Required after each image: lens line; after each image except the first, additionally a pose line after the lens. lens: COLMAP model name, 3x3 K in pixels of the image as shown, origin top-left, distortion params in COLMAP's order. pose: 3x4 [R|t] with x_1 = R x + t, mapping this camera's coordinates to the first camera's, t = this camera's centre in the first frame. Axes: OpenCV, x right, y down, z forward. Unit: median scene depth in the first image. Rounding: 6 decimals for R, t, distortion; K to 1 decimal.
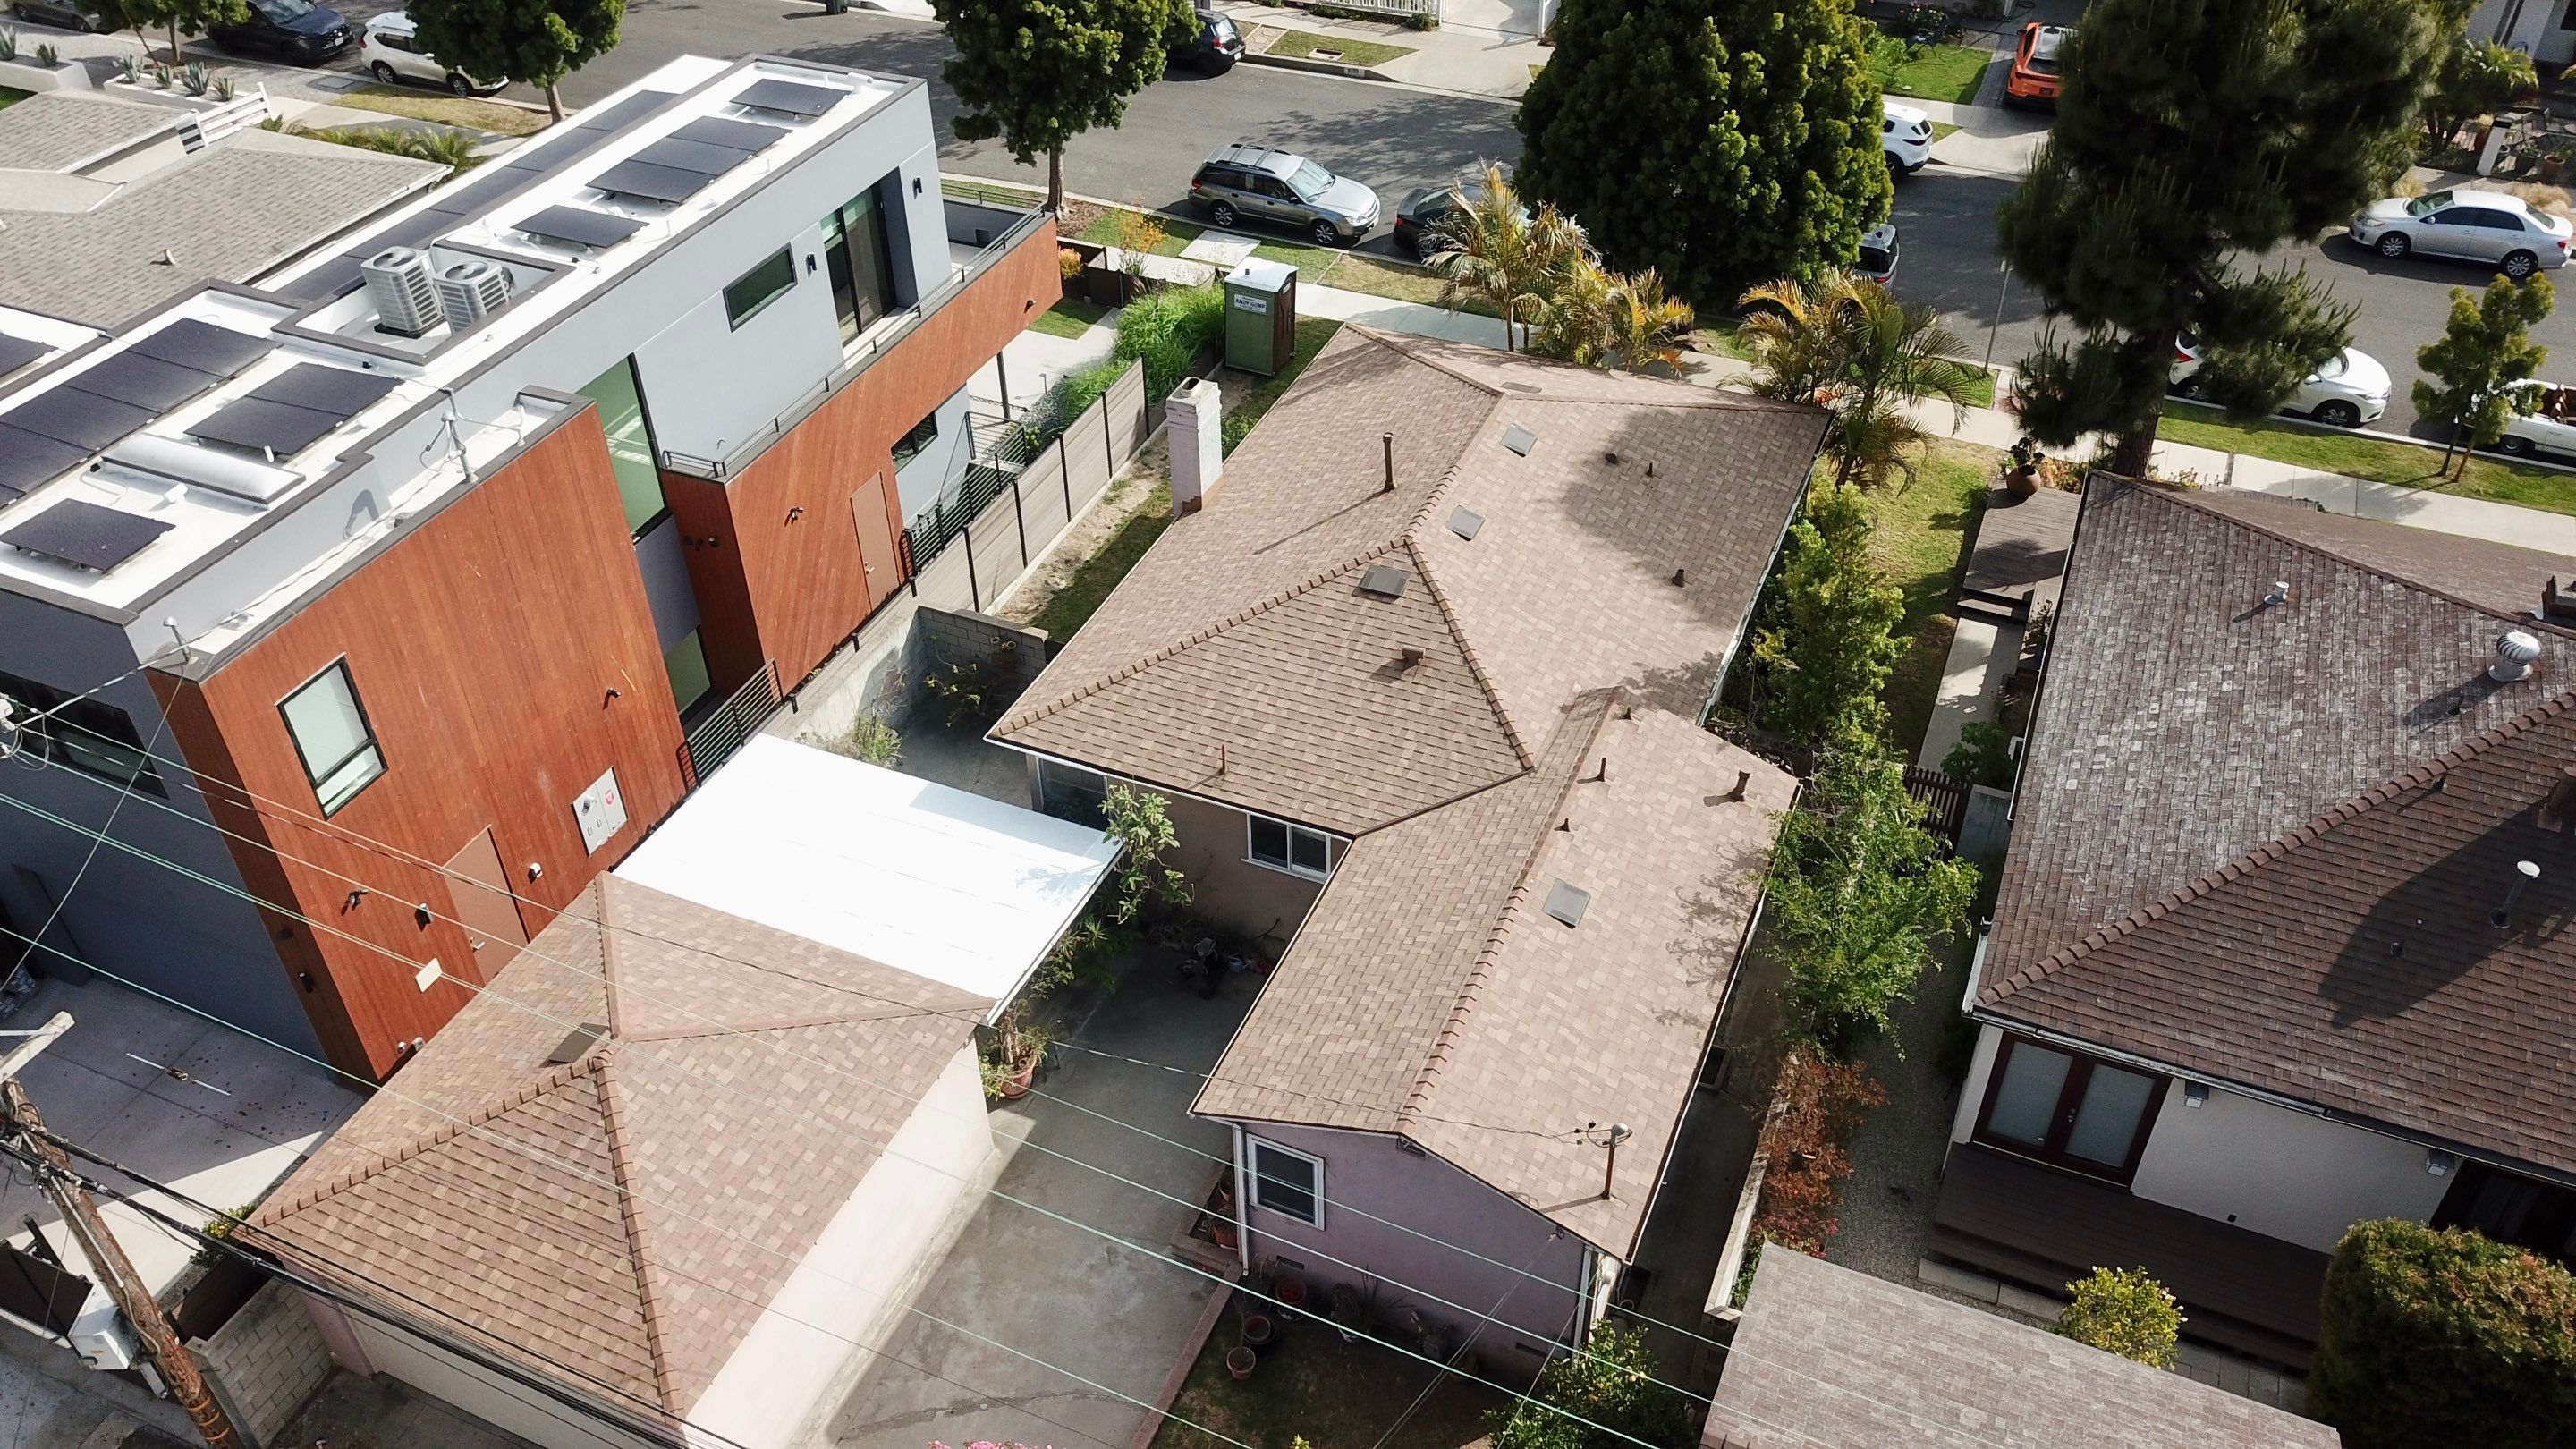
lens RADIAL K [[2009.8, 0, 1288.0], [0, 2009.8, 724.5], [0, 0, 1]] dist [0.007621, 0.000441]
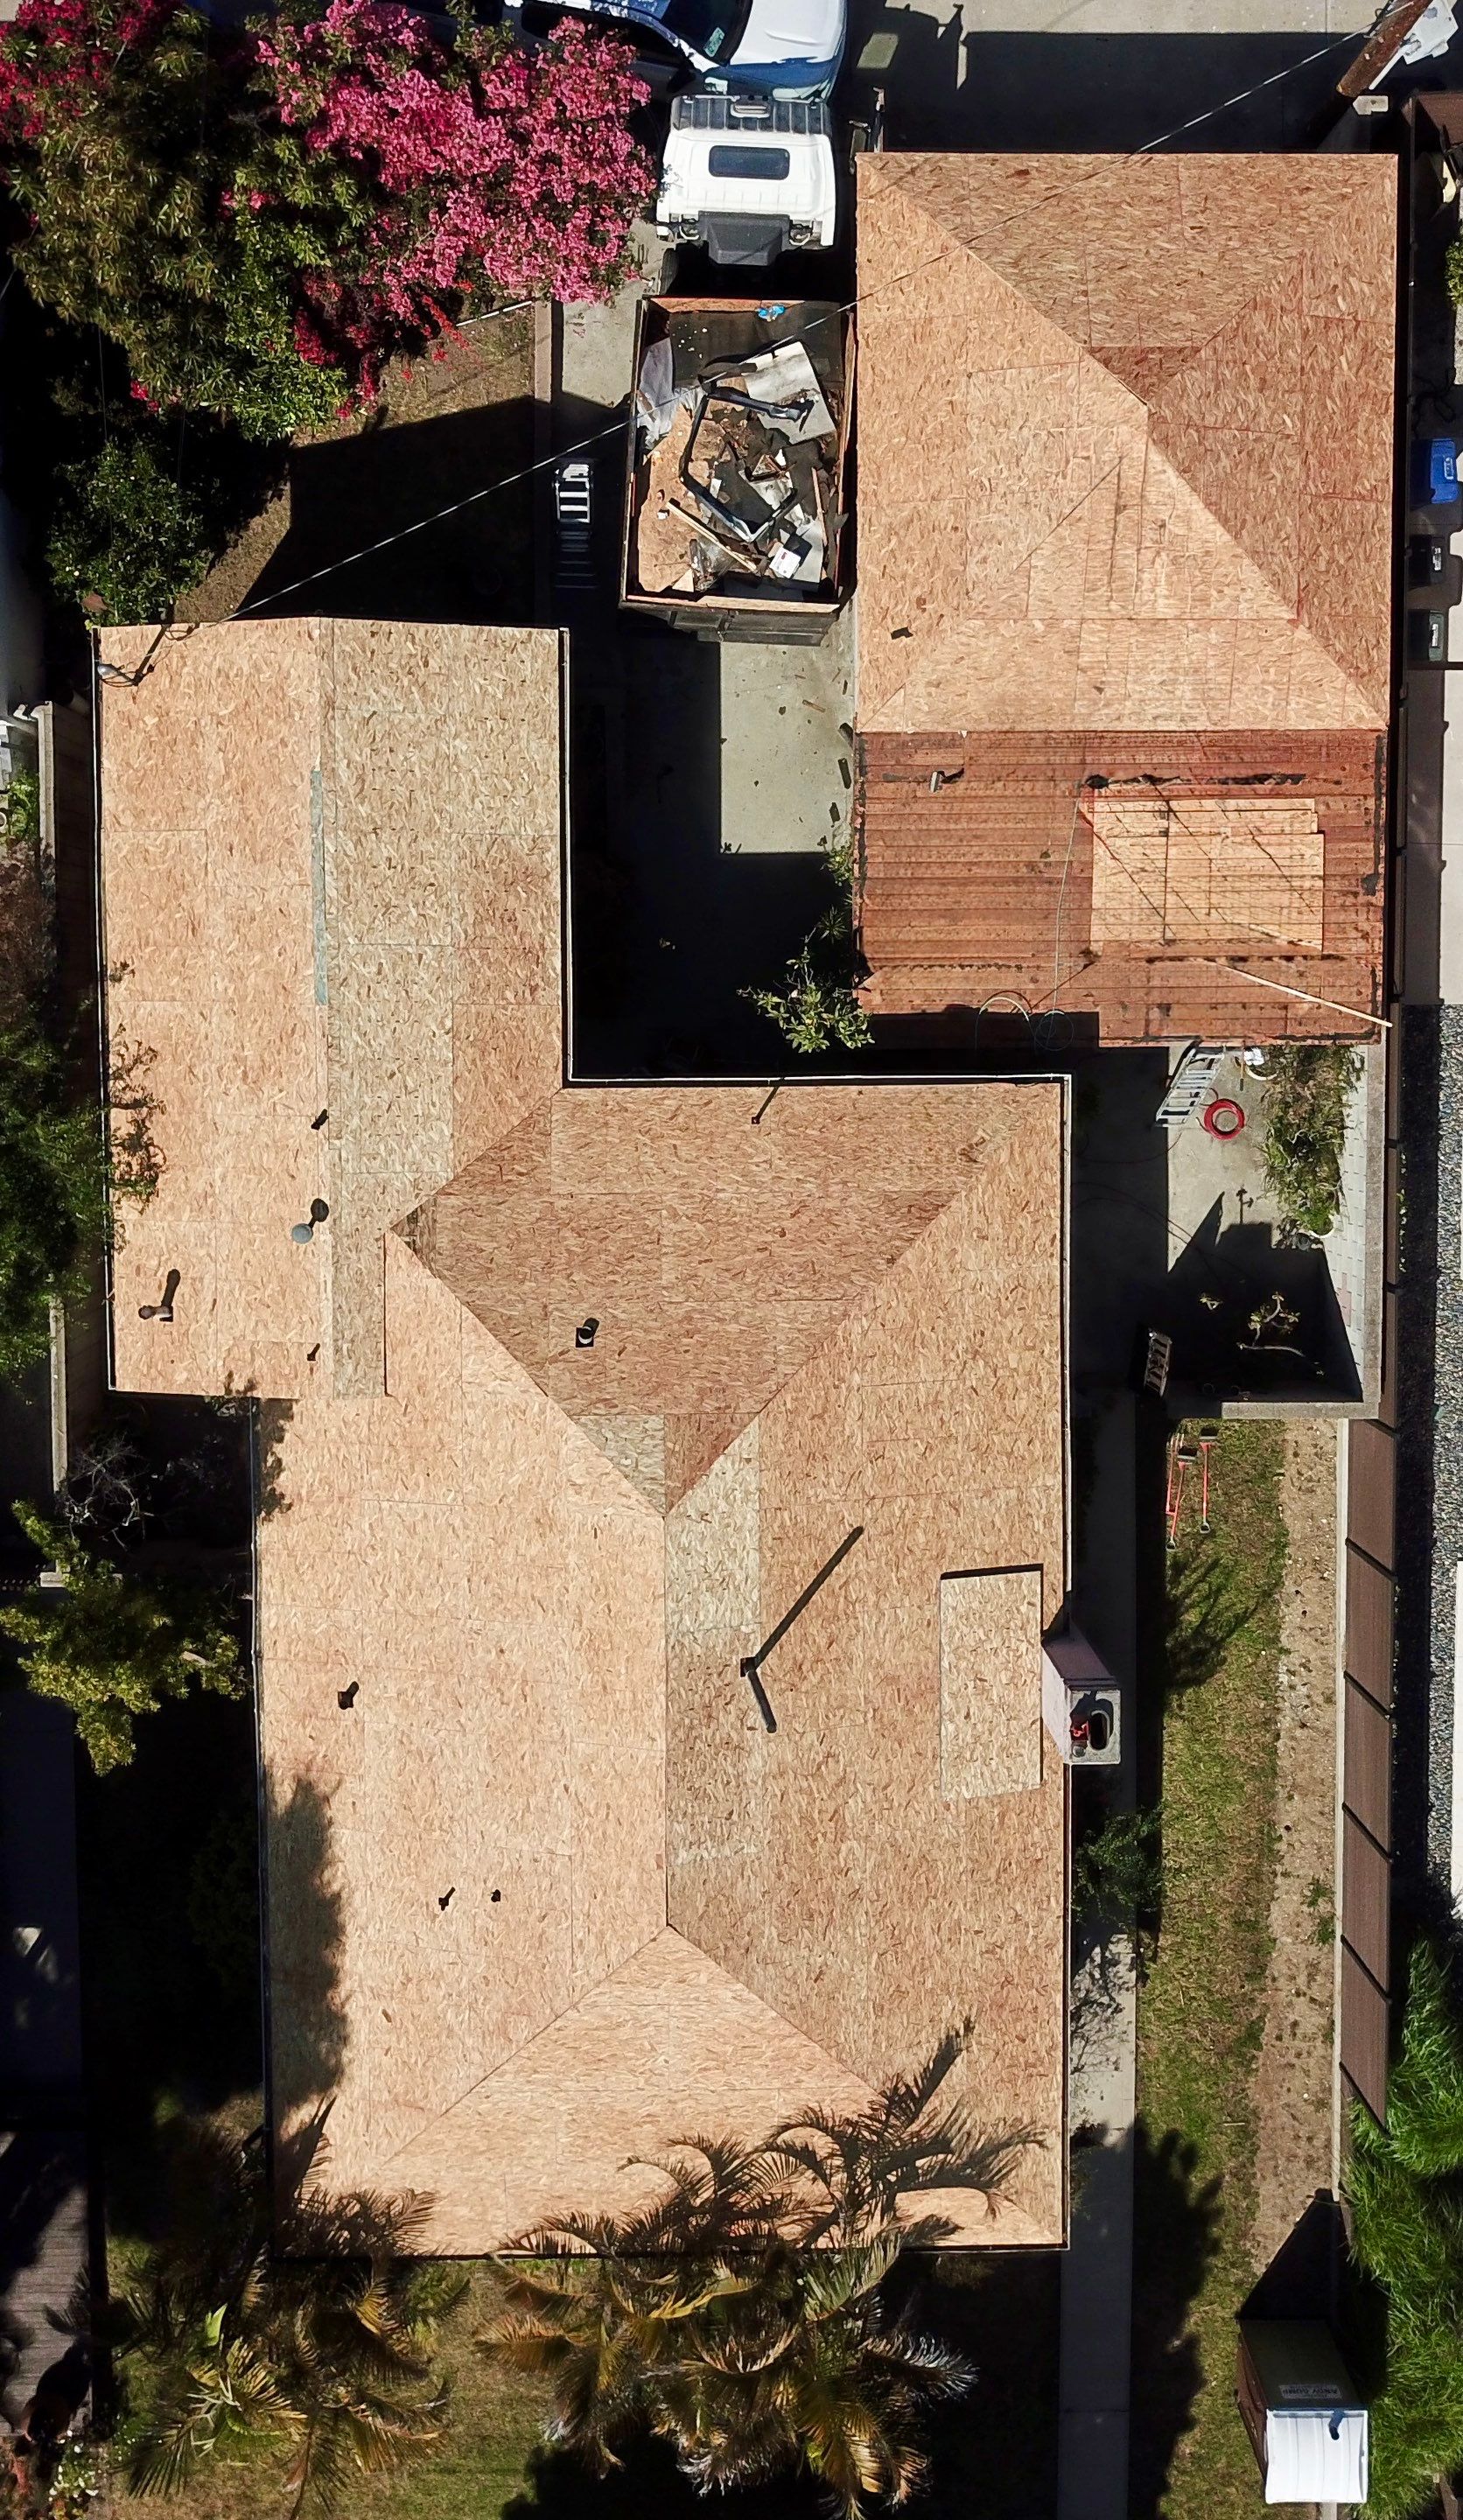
lens RADIAL K [[2468.3, 0, 675.7], [0, 2468.3, 1178.7], [0, 0, 1]] dist [0.004462, 0.006321]
pose [[-0.914498, 0.403427, 0.030657, -0.022919], [-0.250787, -0.624688, 0.739507, -0.695138], [0.317488, 0.668589, 0.672451, 0.317746]]
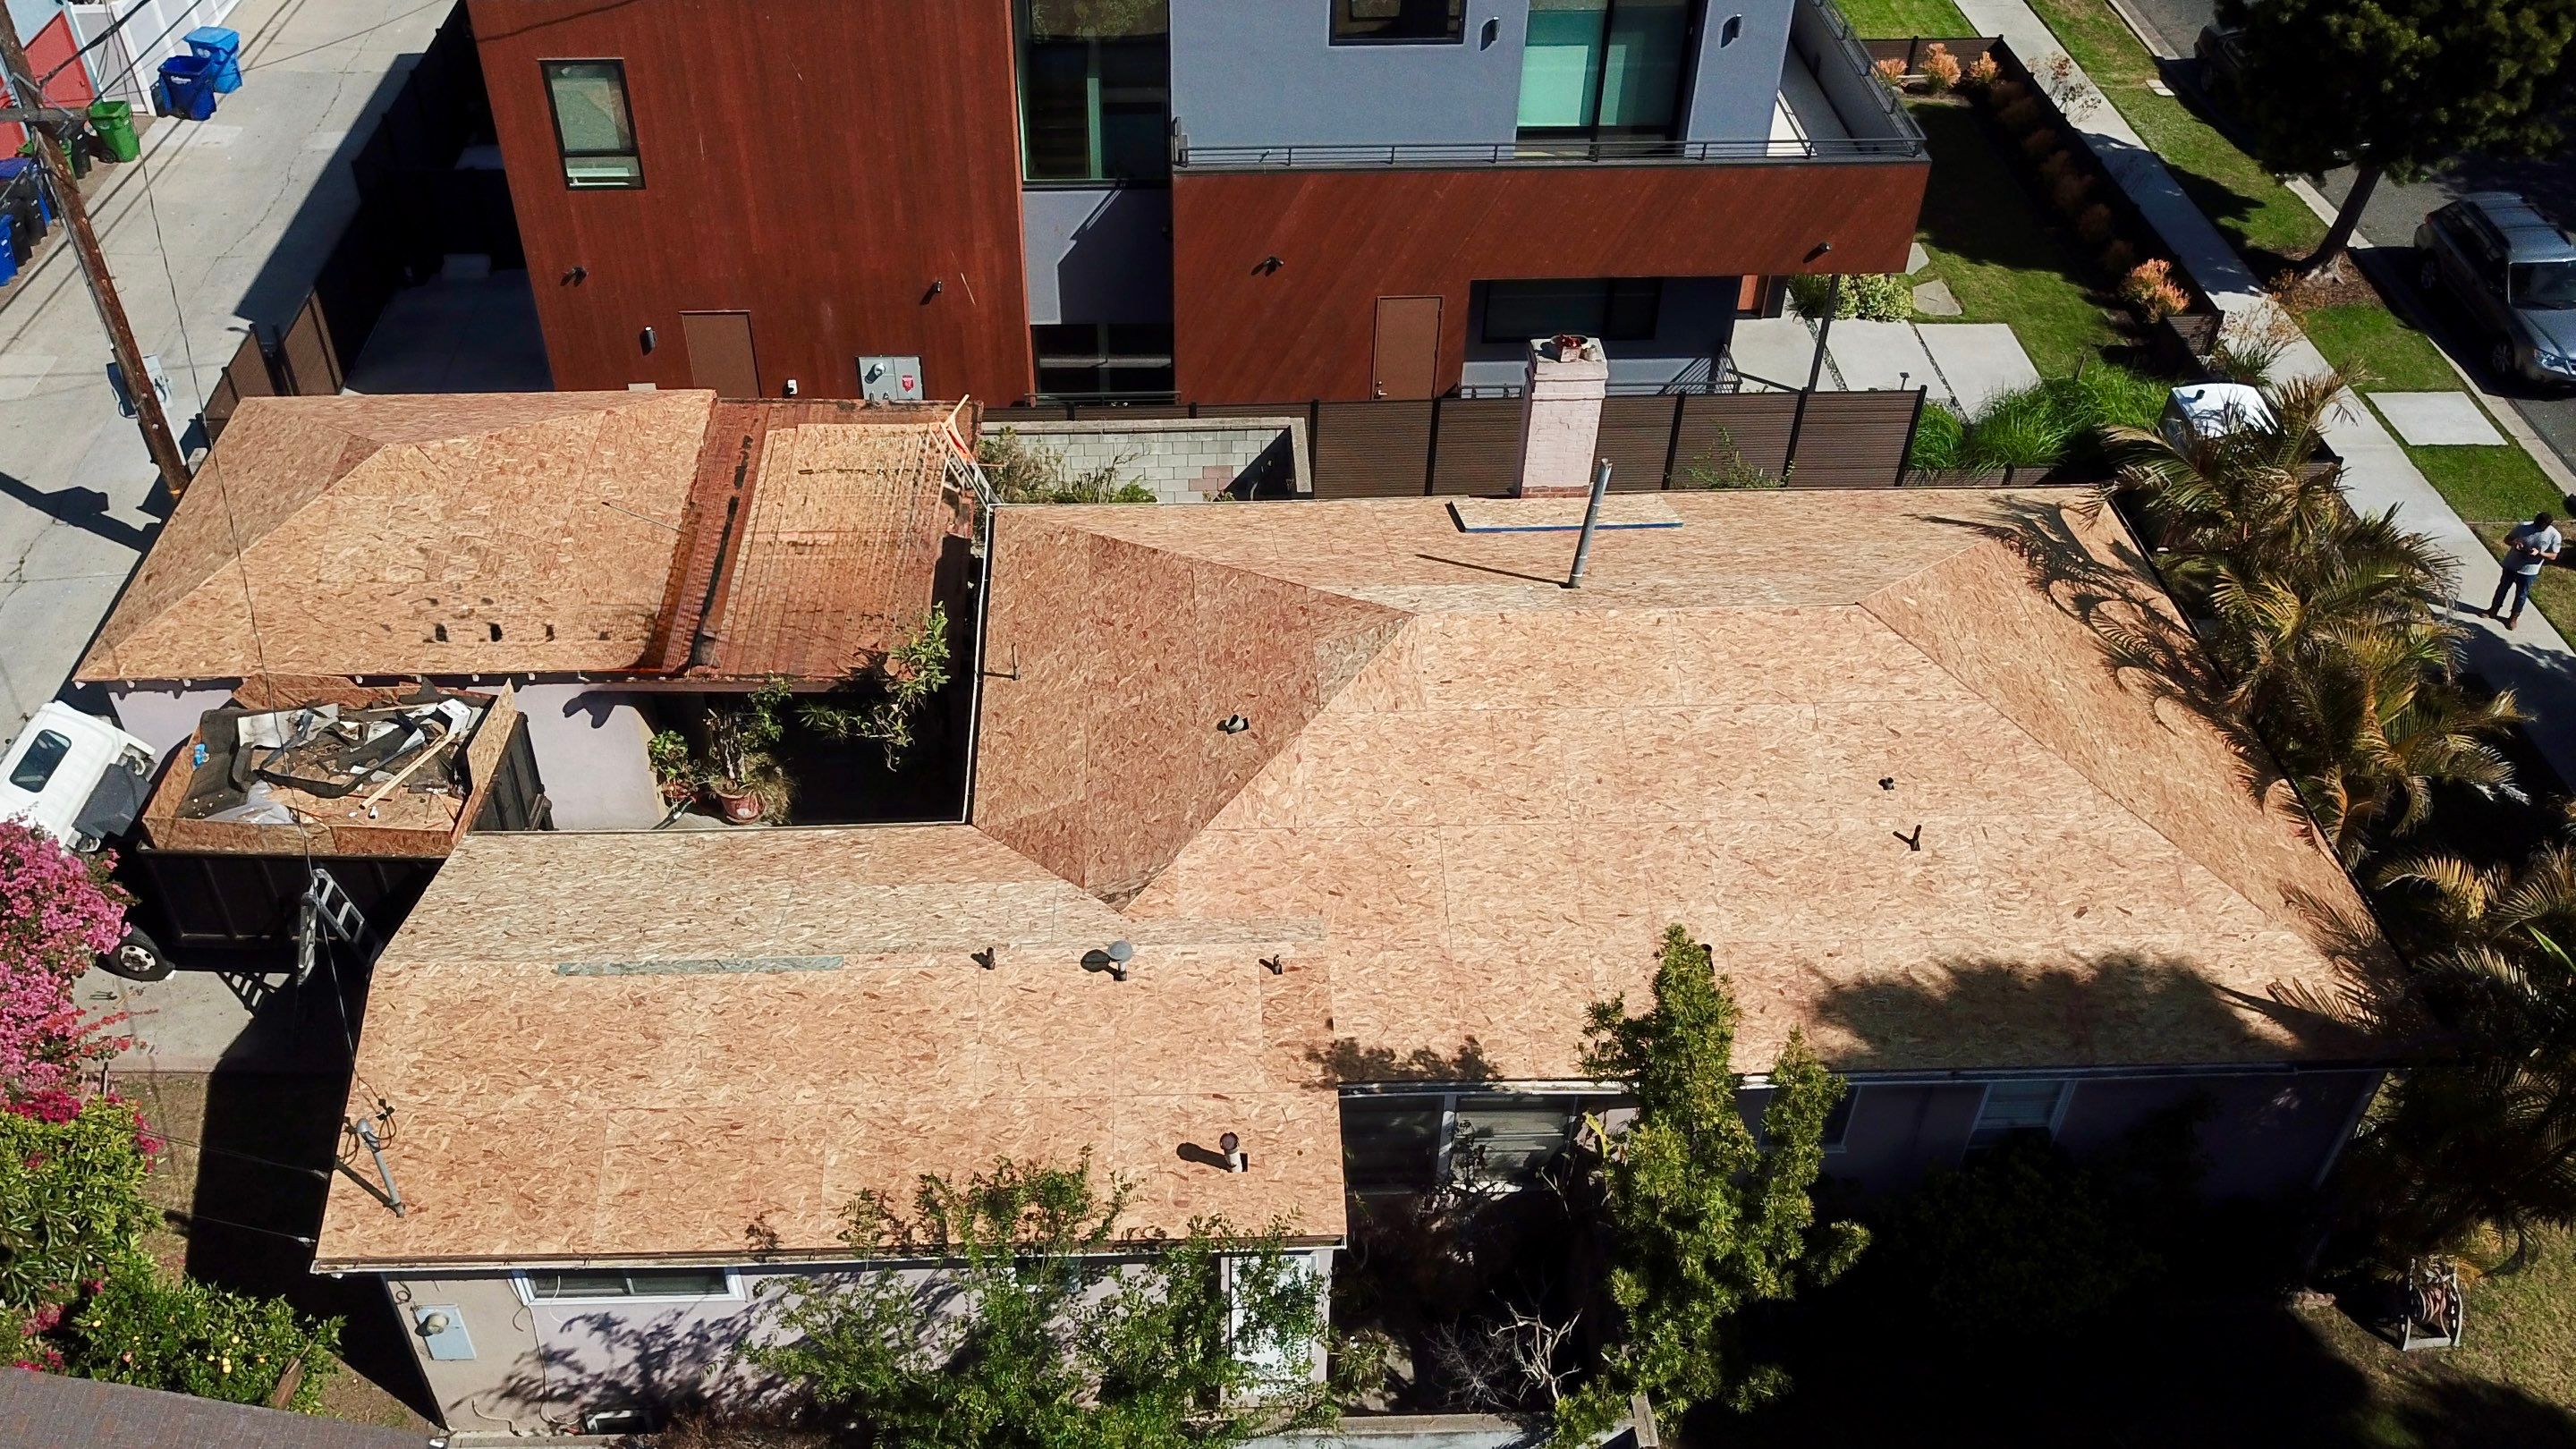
lens RADIAL K [[2130.1, 0, 1192.7], [0, 2130.1, 741.4], [0, 0, 1]] dist [0.013046, 0.002778]
pose [[0.422329, 0.601540, -0.678076, 0.556437], [-0.569188, 0.758183, 0.318095, -0.252934], [0.705453, 0.251612, 0.662592, 0.479831]]
